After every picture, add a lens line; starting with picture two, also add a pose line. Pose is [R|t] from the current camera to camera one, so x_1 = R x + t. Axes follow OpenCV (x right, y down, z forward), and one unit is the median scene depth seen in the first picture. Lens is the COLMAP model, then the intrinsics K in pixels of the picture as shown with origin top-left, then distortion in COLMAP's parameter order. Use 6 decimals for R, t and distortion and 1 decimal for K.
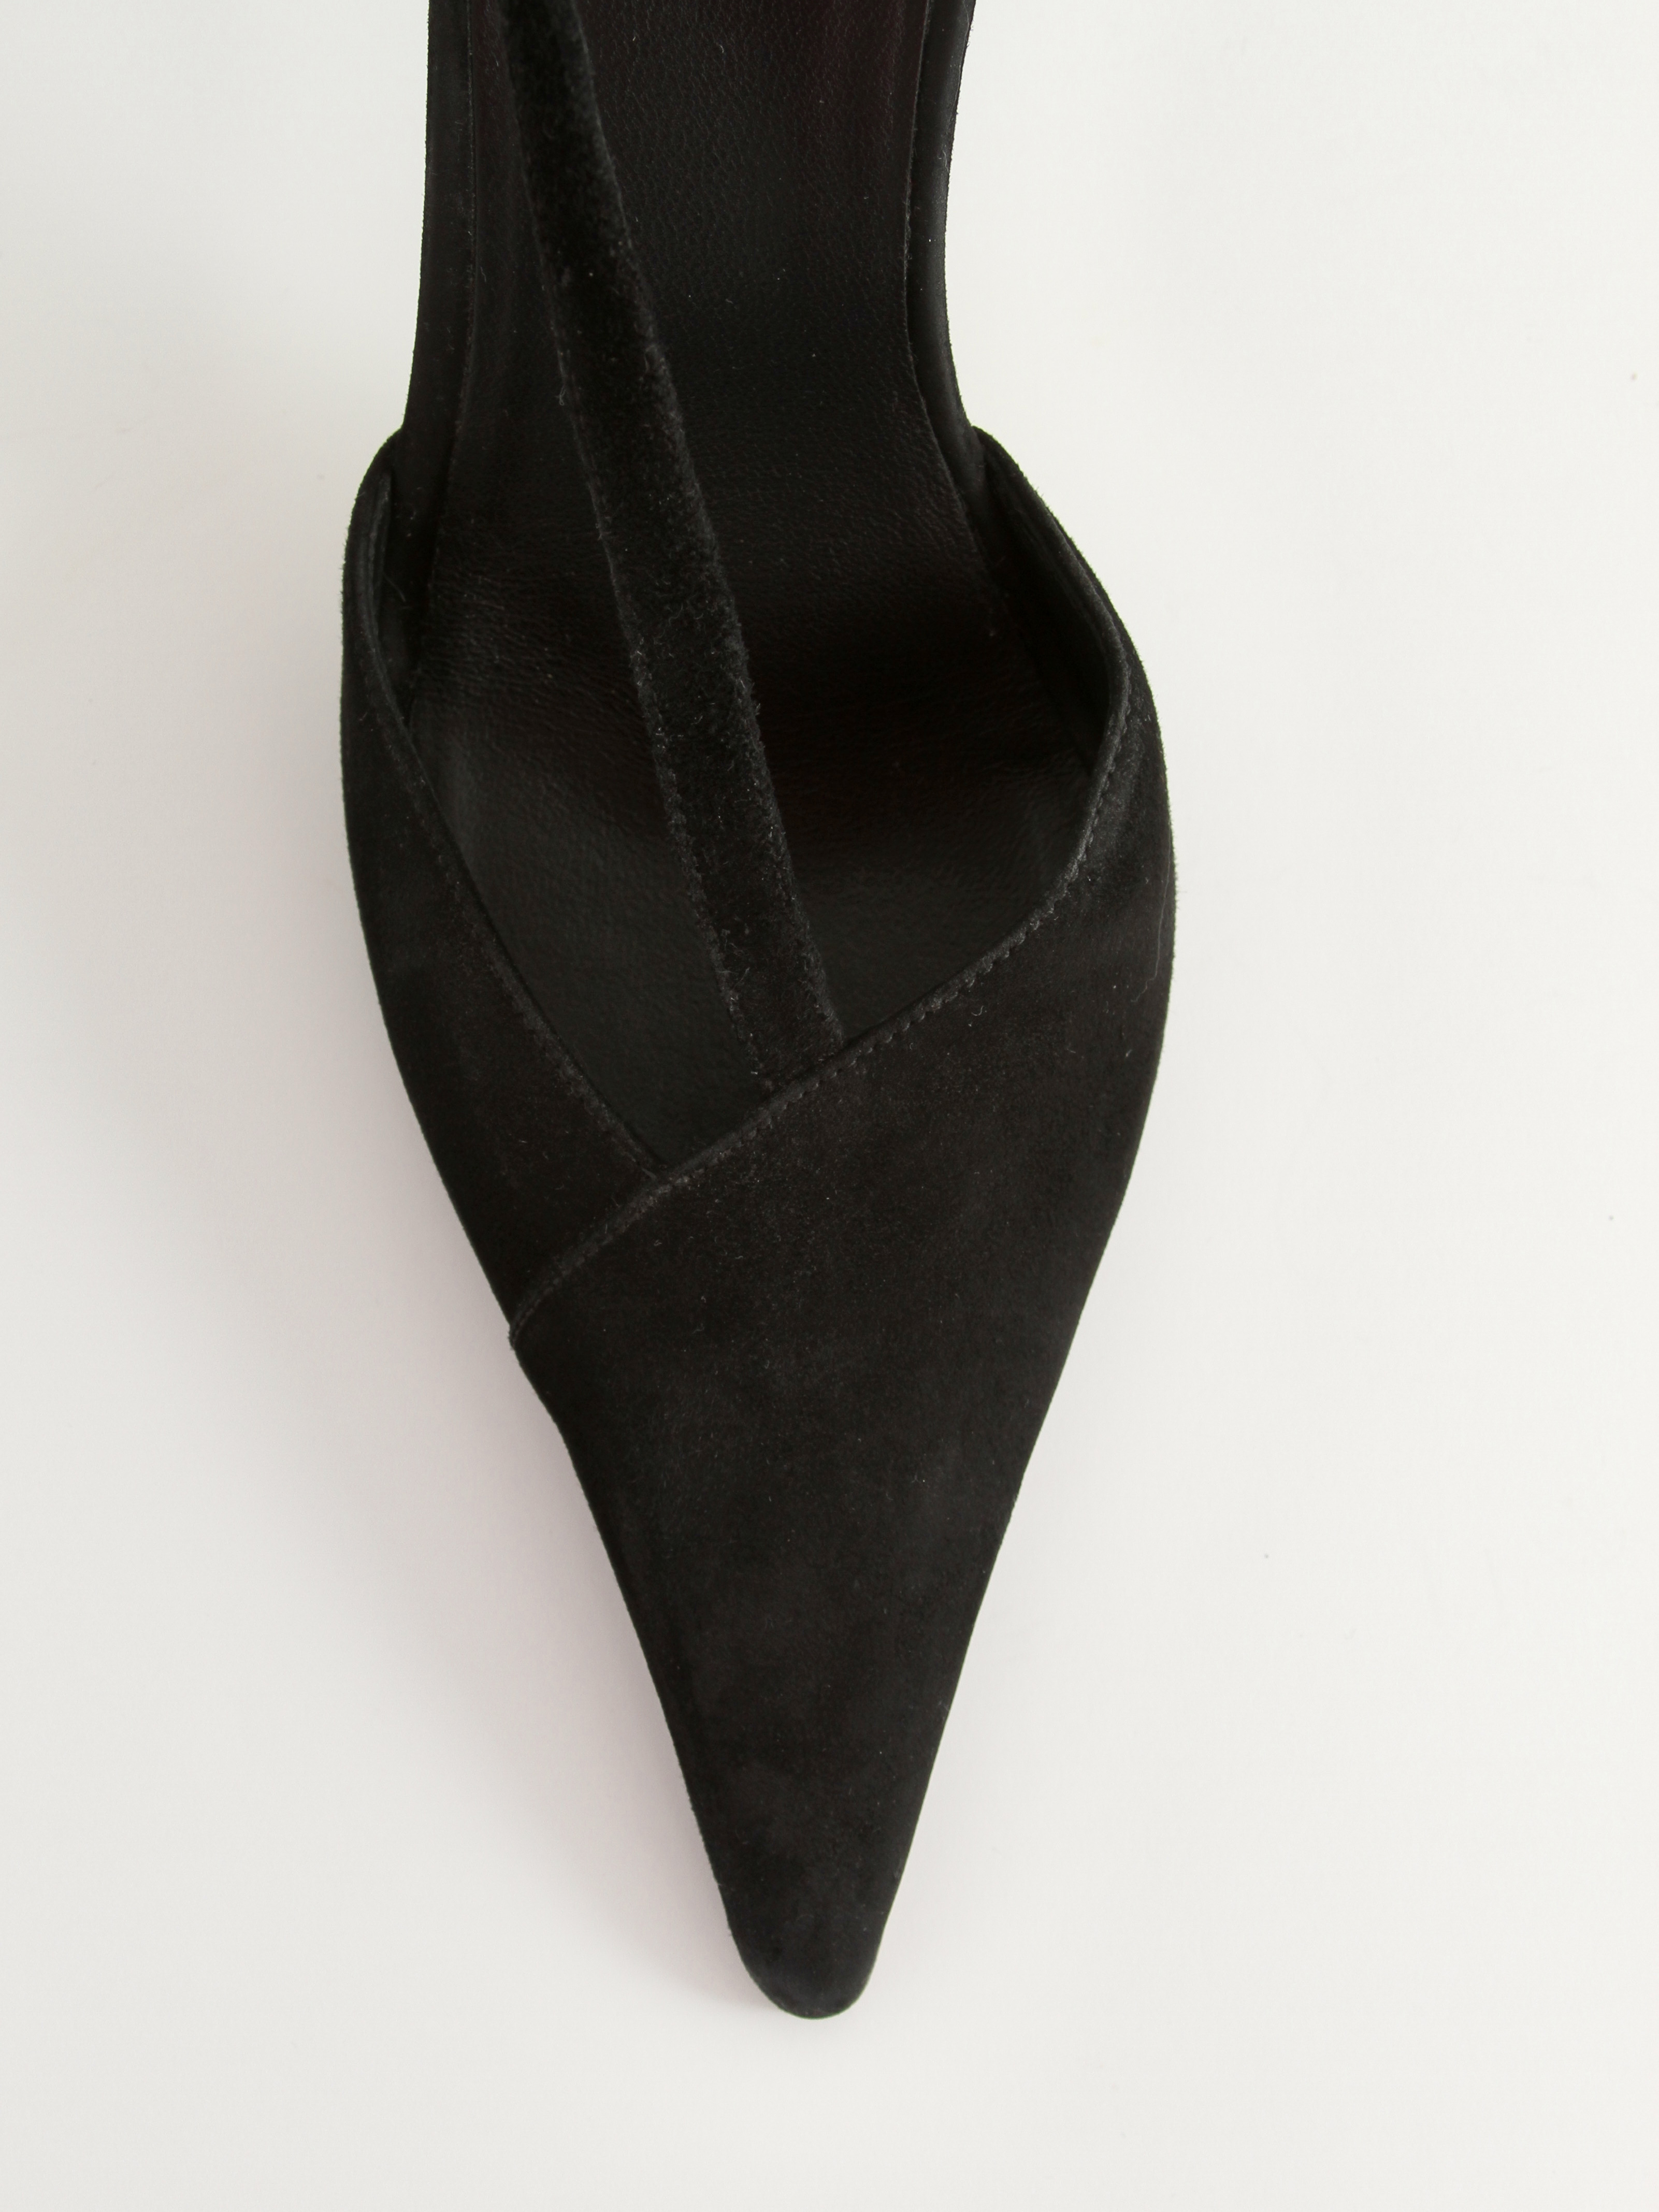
lens RADIAL K [[4232.5, 0, 829.5], [0, 4232.5, 1106.0], [0, 0, 1]] dist [-0.143034, 0.001334]
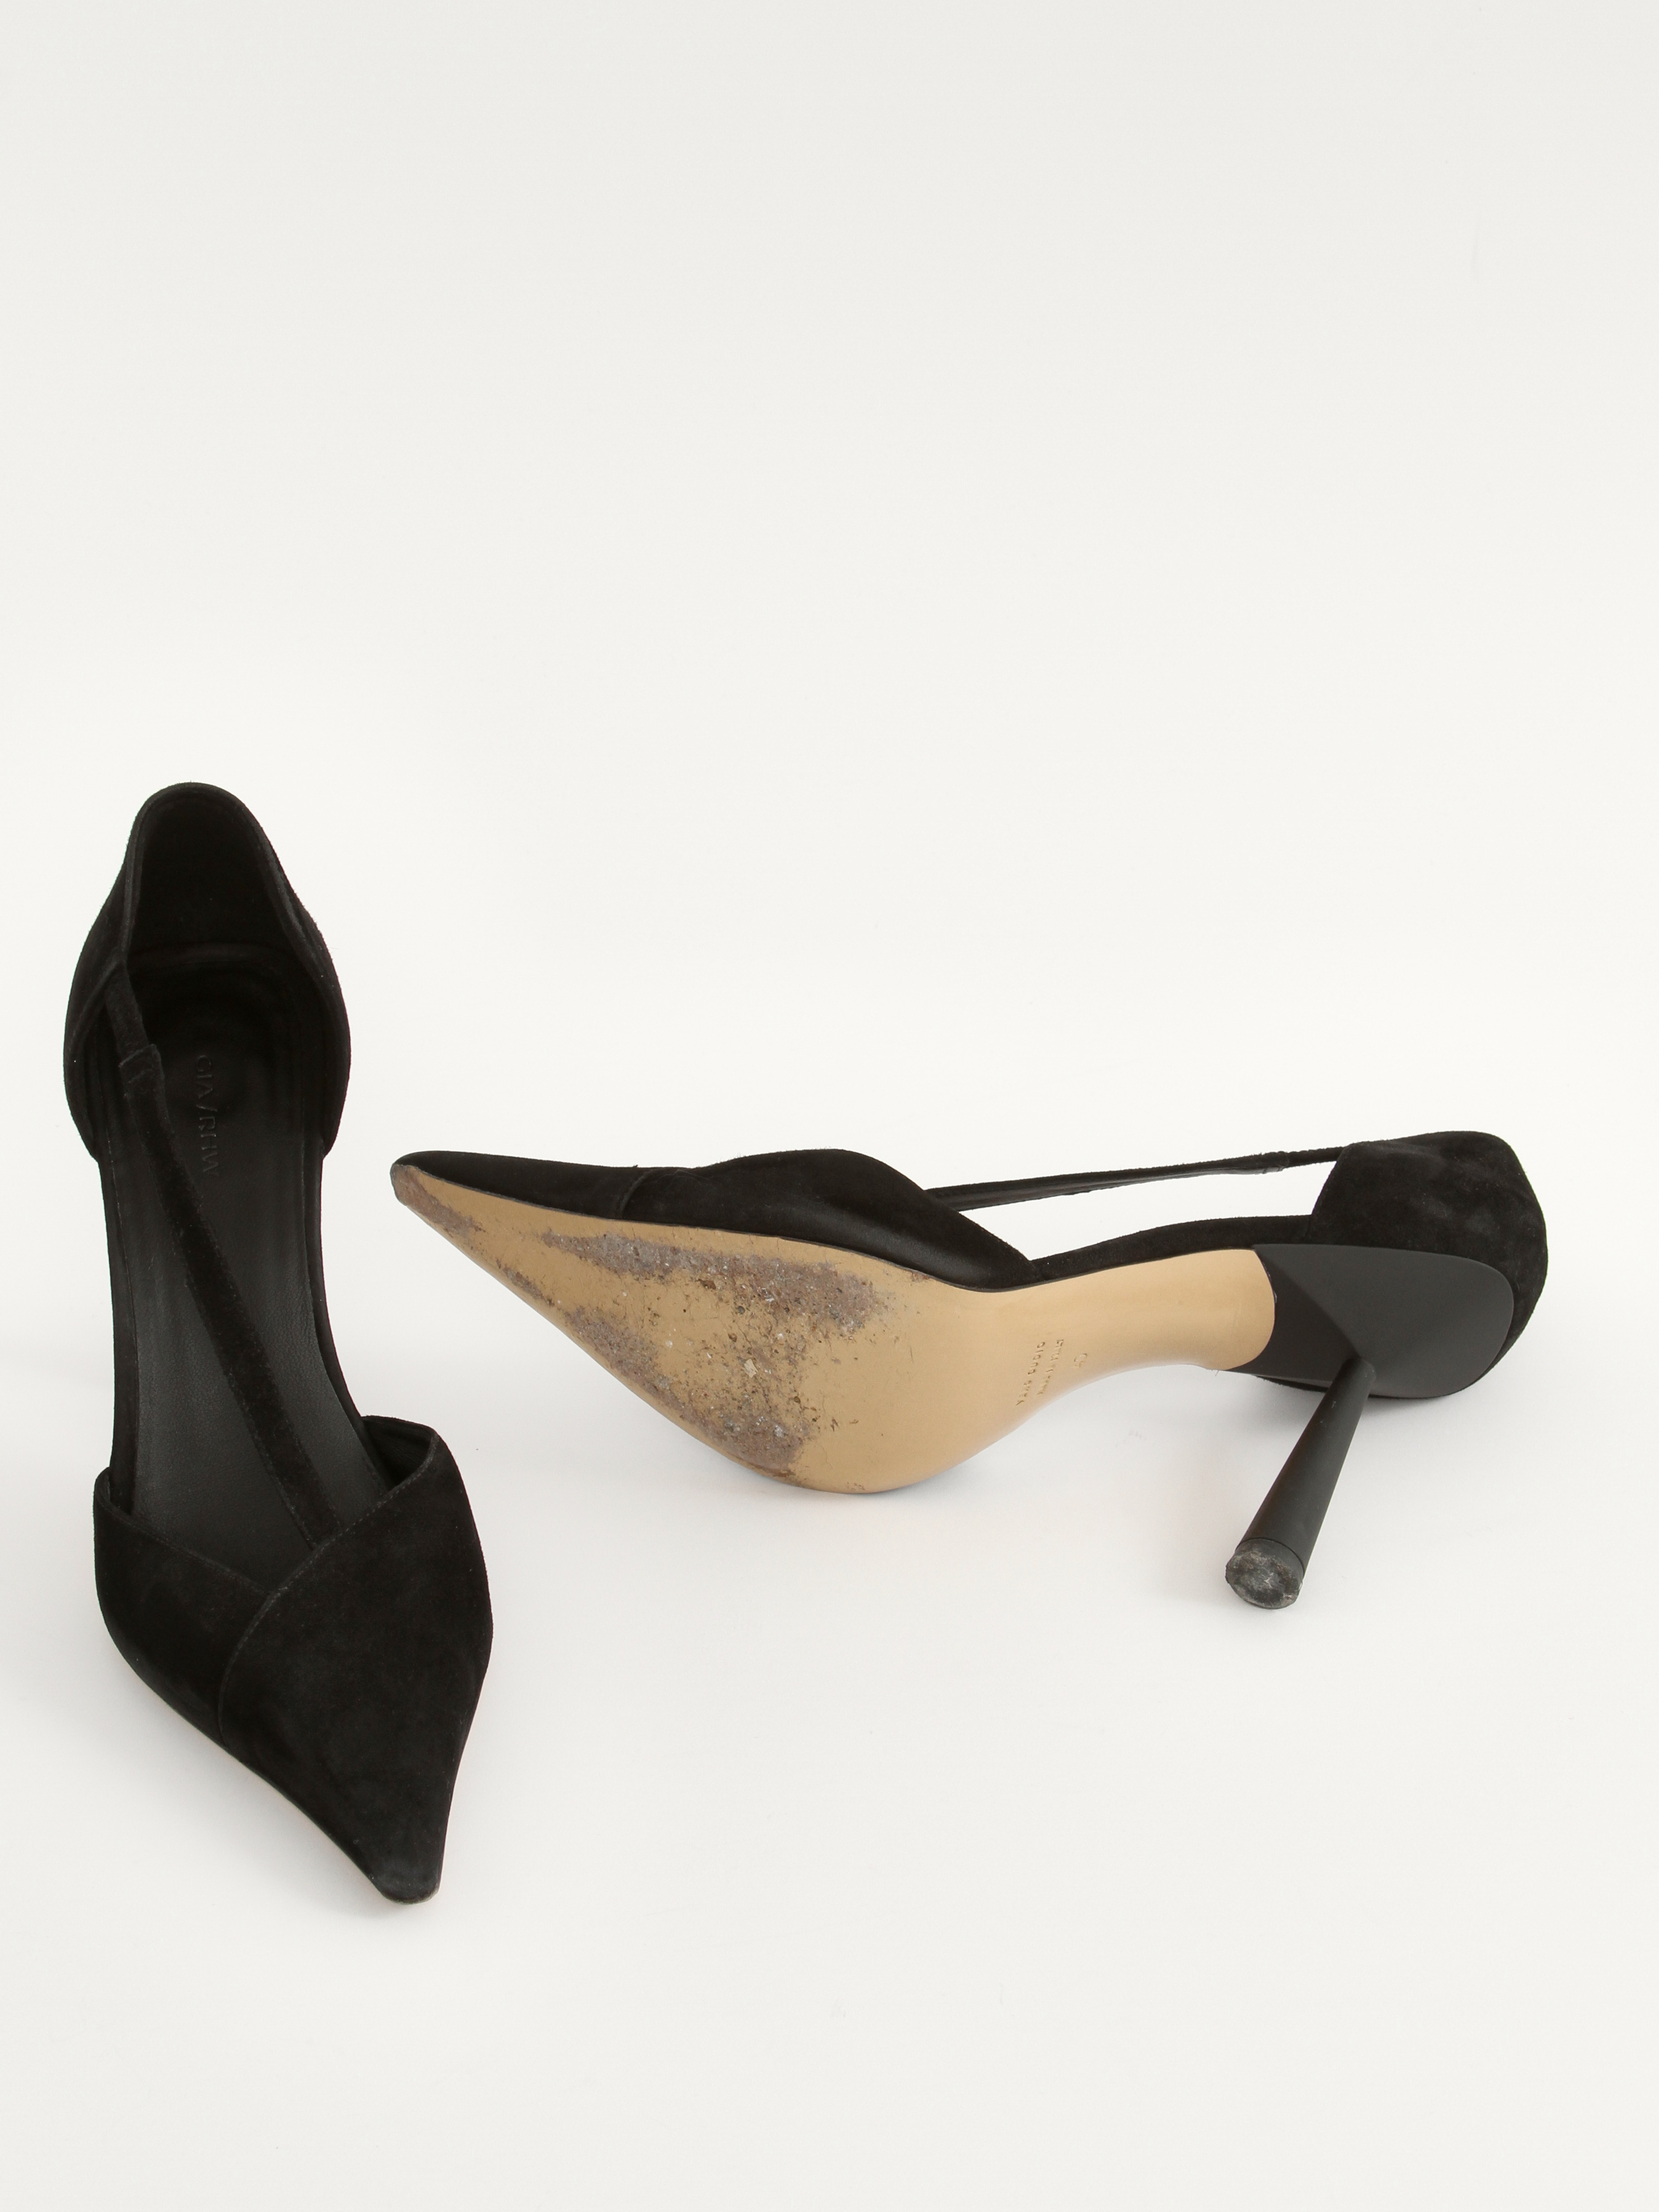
lens RADIAL K [[5219.6, 0, 897.0], [0, 5219.6, 1111.9], [0, 0, 1]] dist [-0.085307, 0.909683]
pose [[0.965767, -0.121421, 0.229239, -0.328955], [0.257769, 0.548430, -0.795475, 2.197705], [-0.029134, 0.827334, 0.560954, -0.800587]]
